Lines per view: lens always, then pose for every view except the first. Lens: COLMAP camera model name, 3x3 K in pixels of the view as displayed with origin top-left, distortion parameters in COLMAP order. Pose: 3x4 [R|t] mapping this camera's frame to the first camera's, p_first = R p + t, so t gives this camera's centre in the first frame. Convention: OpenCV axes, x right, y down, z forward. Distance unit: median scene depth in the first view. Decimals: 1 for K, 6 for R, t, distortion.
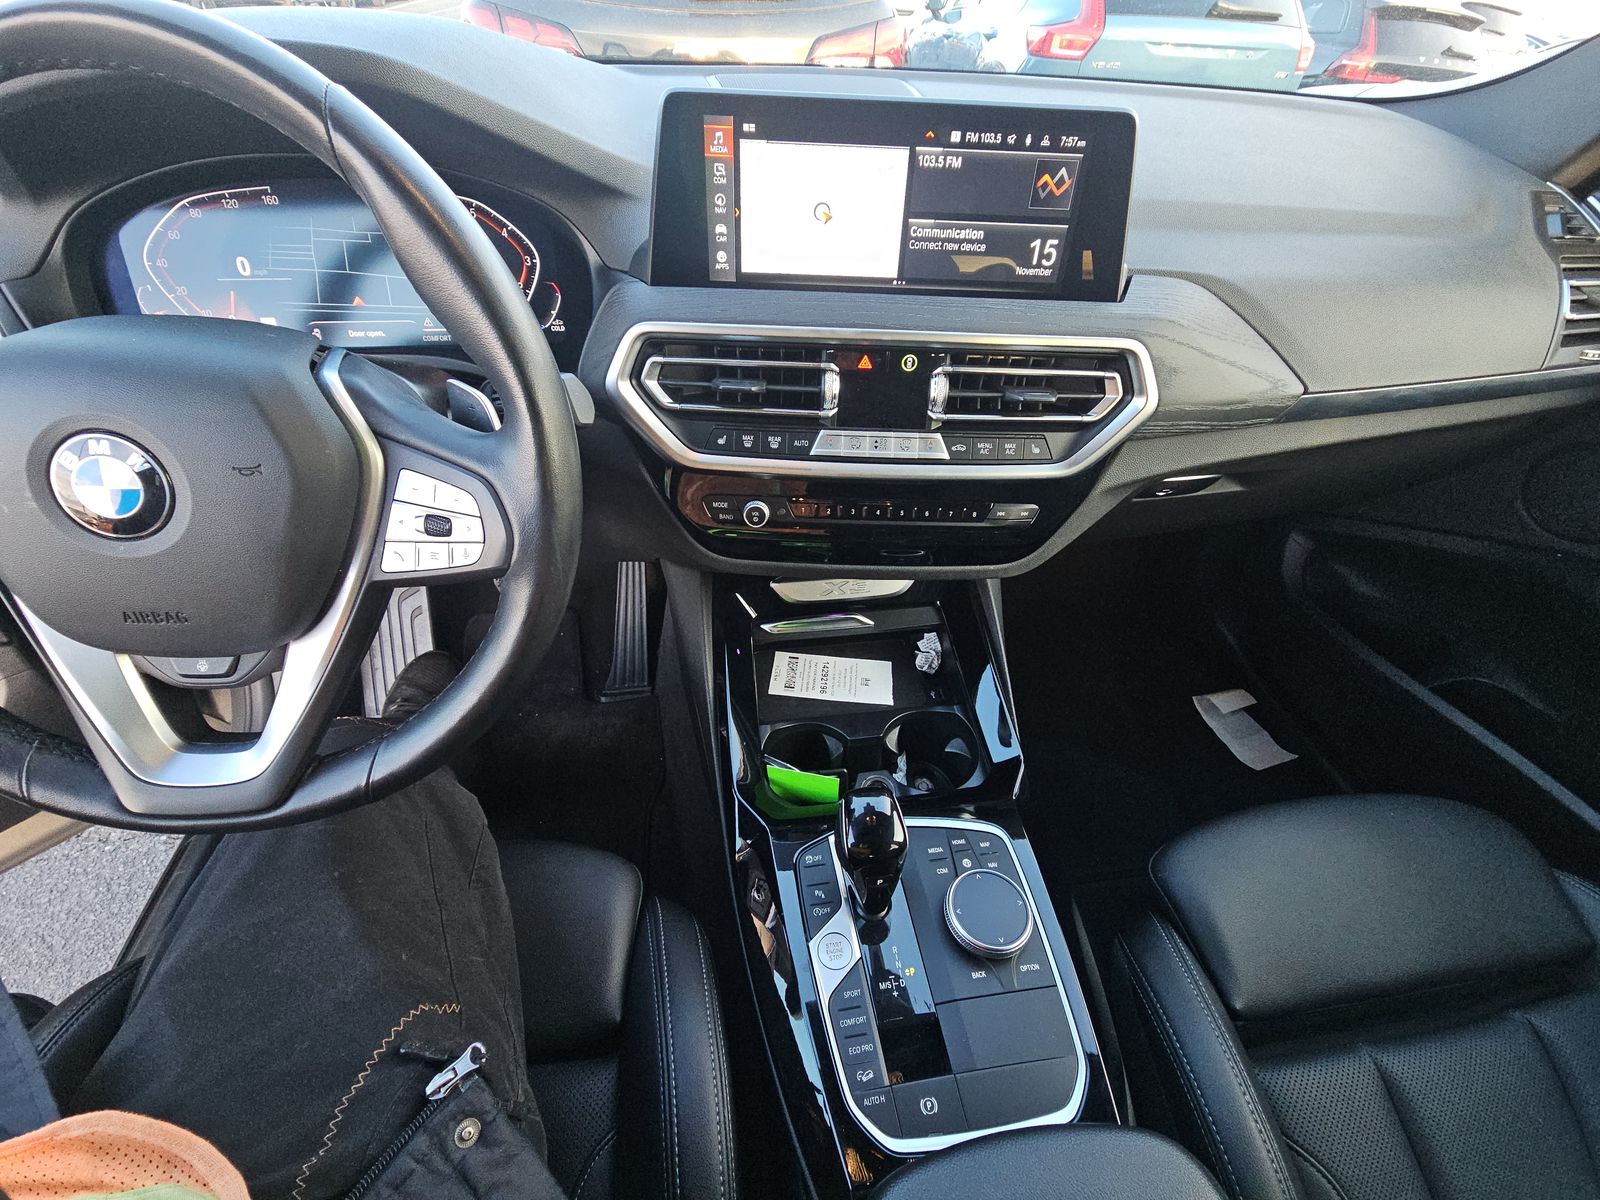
lens RADIAL K [[657.0, 0, 798.0], [0, 657.0, 590.5], [0, 0, 1]] dist [0.021886, -0.014422]
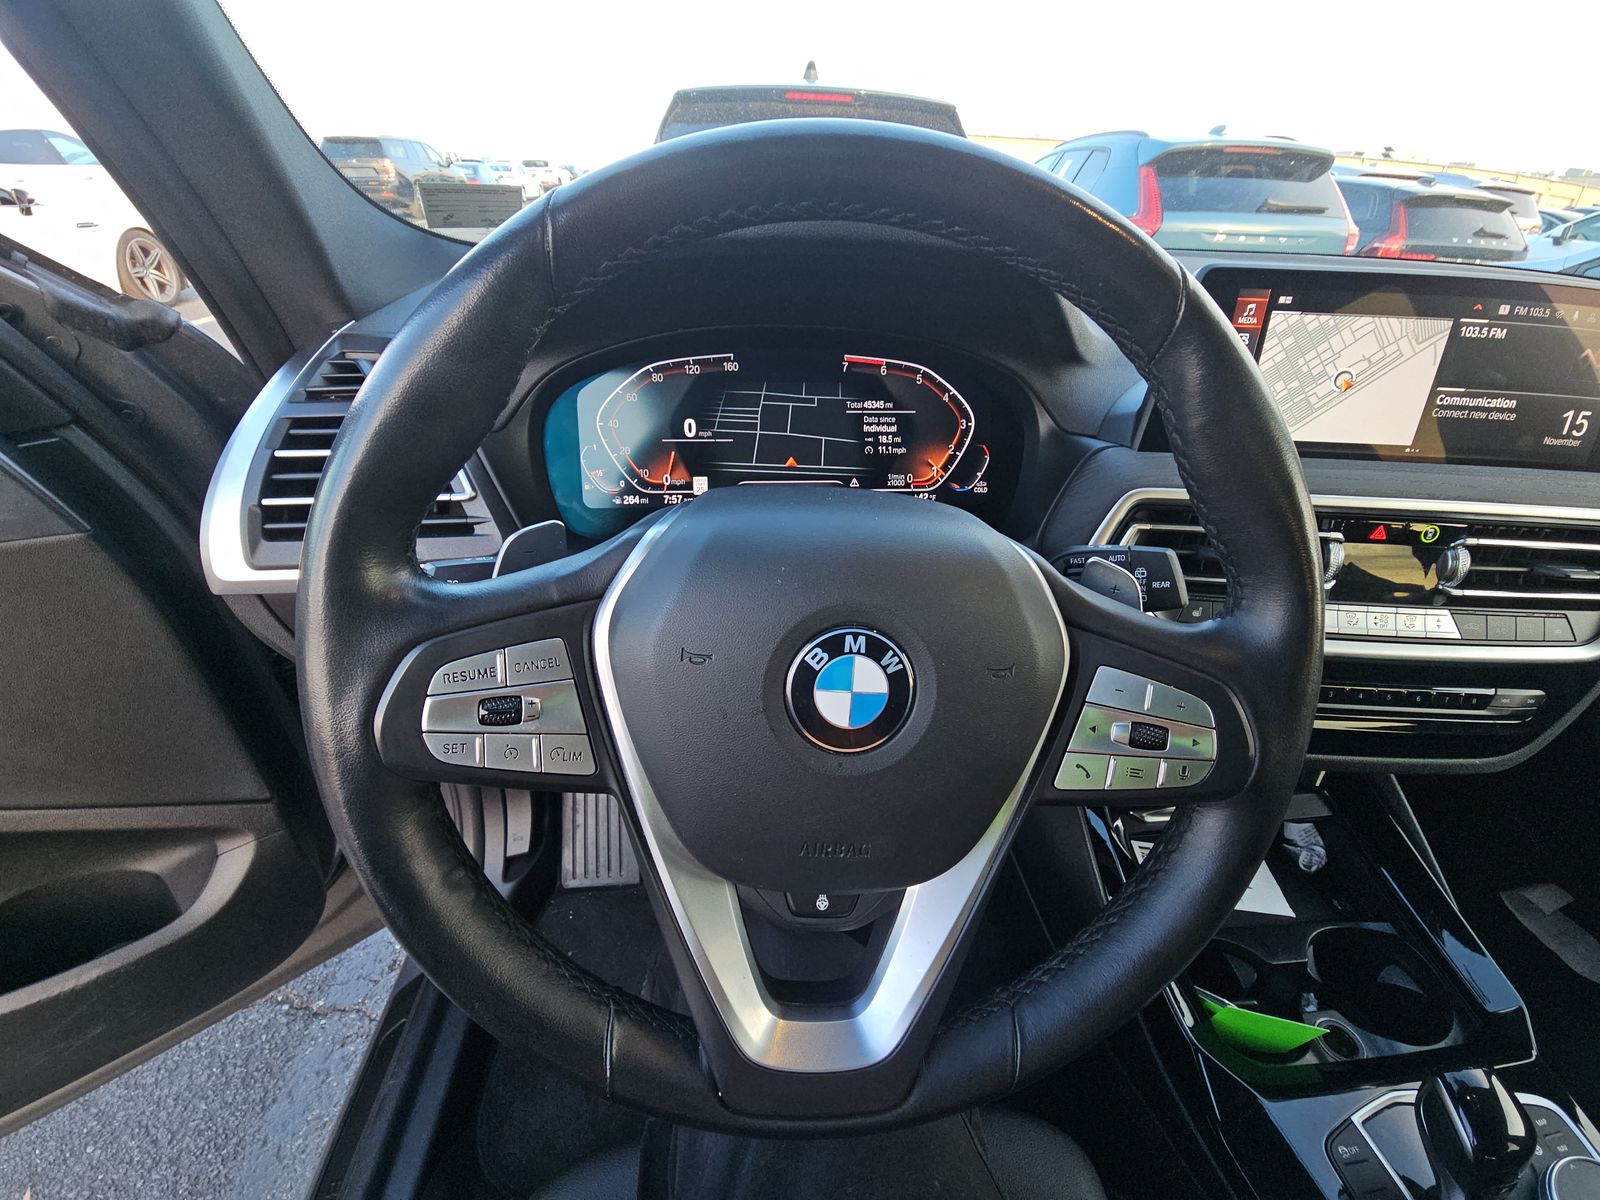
lens RADIAL K [[657.0, 0, 798.0], [0, 657.0, 590.5], [0, 0, 1]] dist [0.021886, -0.014422]
pose [[0.998791, 0.020748, -0.044573, -0.658745], [-0.029042, 0.980500, -0.194359, -0.072577], [0.039671, 0.195418, 0.979917, 0.104298]]
